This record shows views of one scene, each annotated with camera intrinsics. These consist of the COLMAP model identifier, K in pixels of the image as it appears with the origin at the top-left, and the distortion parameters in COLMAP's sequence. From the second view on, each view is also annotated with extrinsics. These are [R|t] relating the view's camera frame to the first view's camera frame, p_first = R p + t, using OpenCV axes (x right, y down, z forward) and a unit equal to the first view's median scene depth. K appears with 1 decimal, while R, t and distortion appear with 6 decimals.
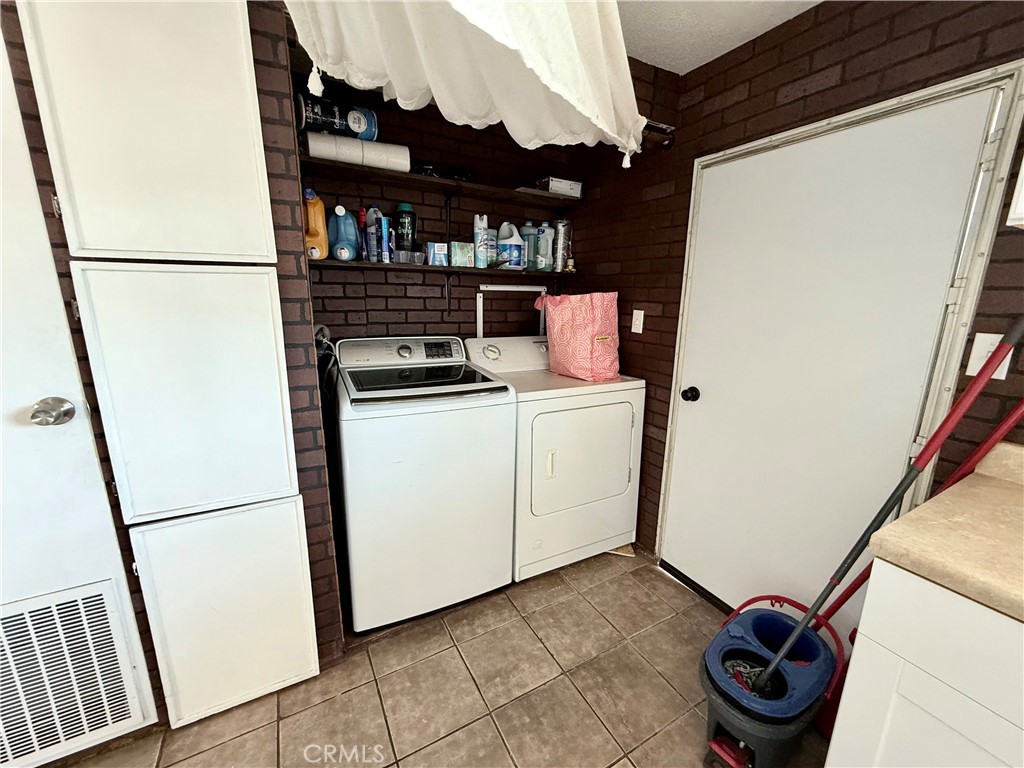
lens RADIAL K [[411.5, 0, 510.3], [0, 411.5, 383.9], [0, 0, 1]] dist [0.002391, -0.000421]
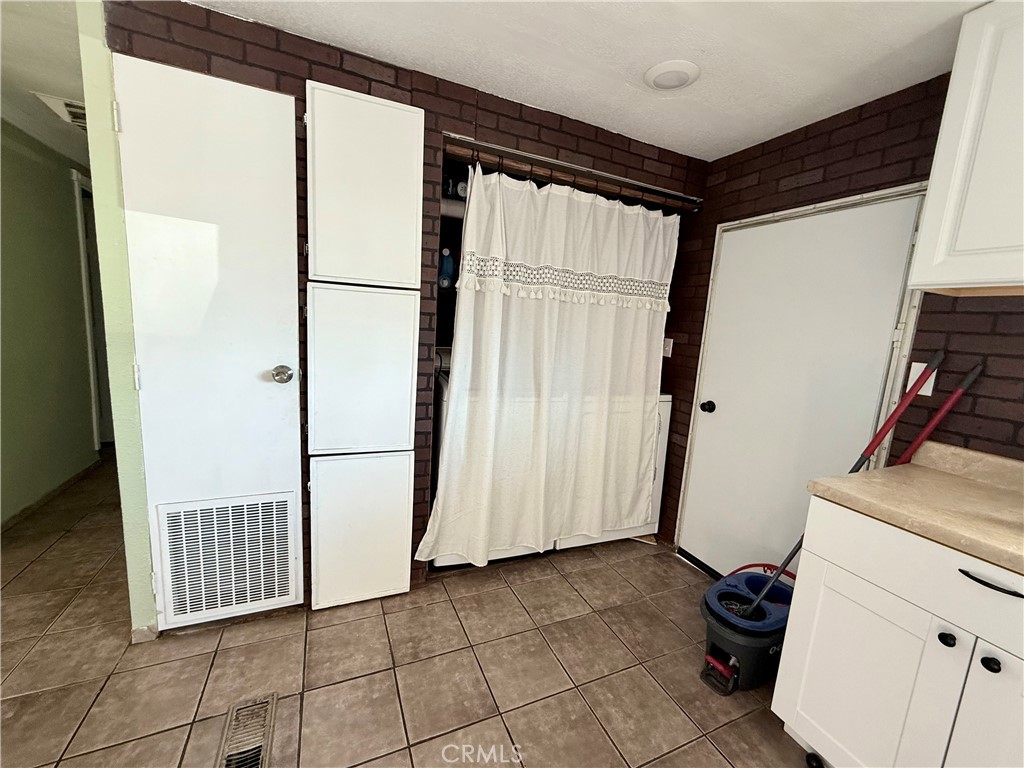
lens RADIAL K [[411.5, 0, 510.2], [0, 411.5, 383.2], [0, 0, 1]] dist [0.002391, -0.000421]
pose [[0.994845, 0.065821, -0.077137, -0.074972], [-0.071180, 0.995080, -0.068919, 0.096539], [0.072221, 0.074055, 0.994636, -0.330305]]
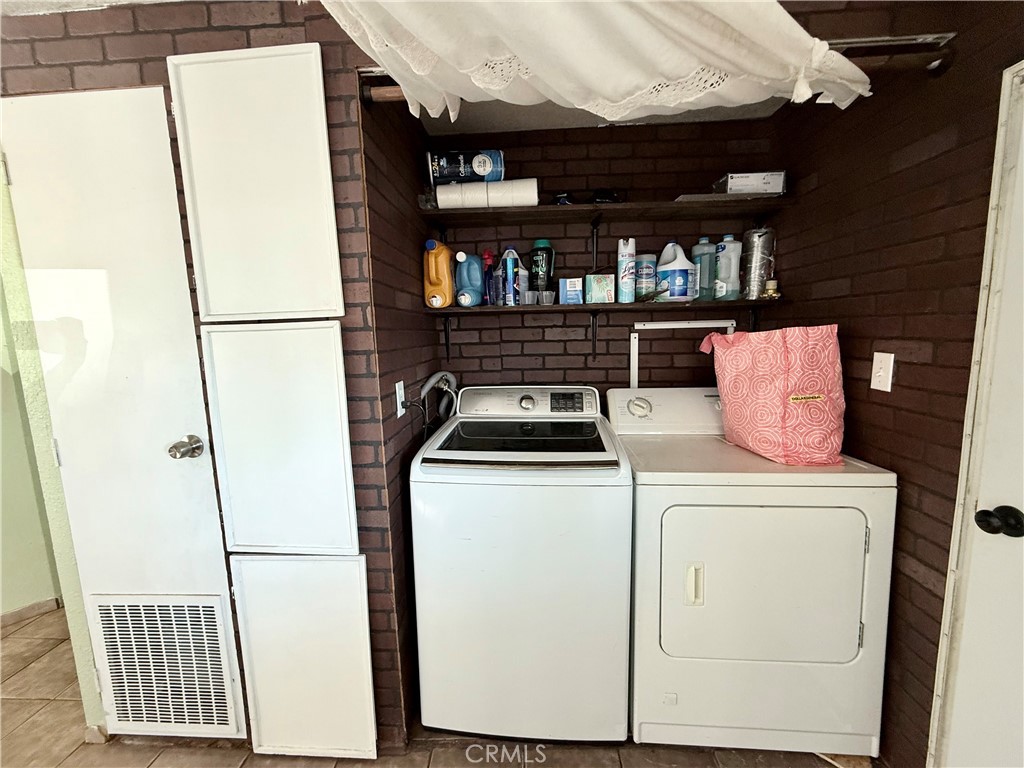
lens RADIAL K [[411.5, 0, 506.8], [0, 411.5, 383.6], [0, 0, 1]] dist [0.002391, -0.000421]
pose [[0.848312, 0.028749, -0.528715, 0.219388], [-0.075835, 0.994827, -0.067582, -0.070585], [0.524038, 0.097426, 0.846104, 0.286448]]
